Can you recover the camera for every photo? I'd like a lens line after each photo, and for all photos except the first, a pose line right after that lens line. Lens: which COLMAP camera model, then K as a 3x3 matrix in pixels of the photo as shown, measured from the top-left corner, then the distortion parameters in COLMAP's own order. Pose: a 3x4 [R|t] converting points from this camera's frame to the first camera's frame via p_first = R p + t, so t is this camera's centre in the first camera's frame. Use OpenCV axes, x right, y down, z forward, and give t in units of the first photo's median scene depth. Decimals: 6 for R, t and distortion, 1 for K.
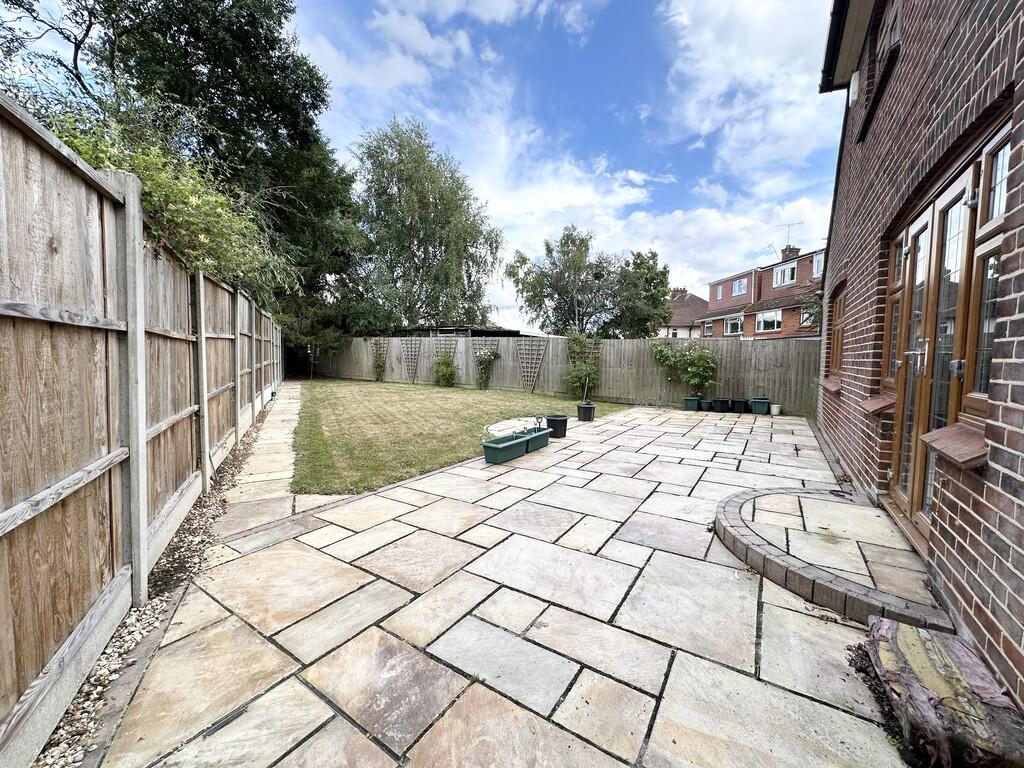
lens RADIAL K [[412.9, 0, 508.8], [0, 412.9, 382.8], [0, 0, 1]] dist [-0.000237, -0.000111]
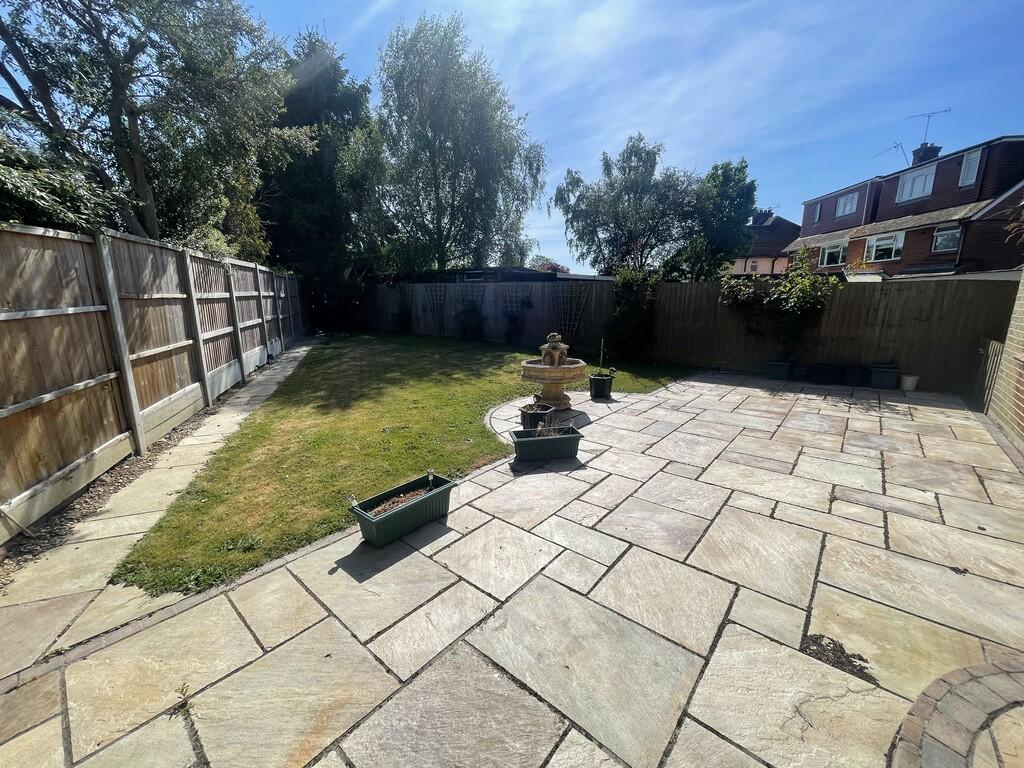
lens RADIAL K [[407.9, 0, 511.5], [0, 407.9, 383.7], [0, 0, 1]] dist [-0.001607, 0.000141]
pose [[0.990066, 0.011647, -0.140119, 0.035447], [0.010511, 0.987644, 0.156364, -0.025346], [0.140208, -0.156284, 0.977710, 0.115305]]
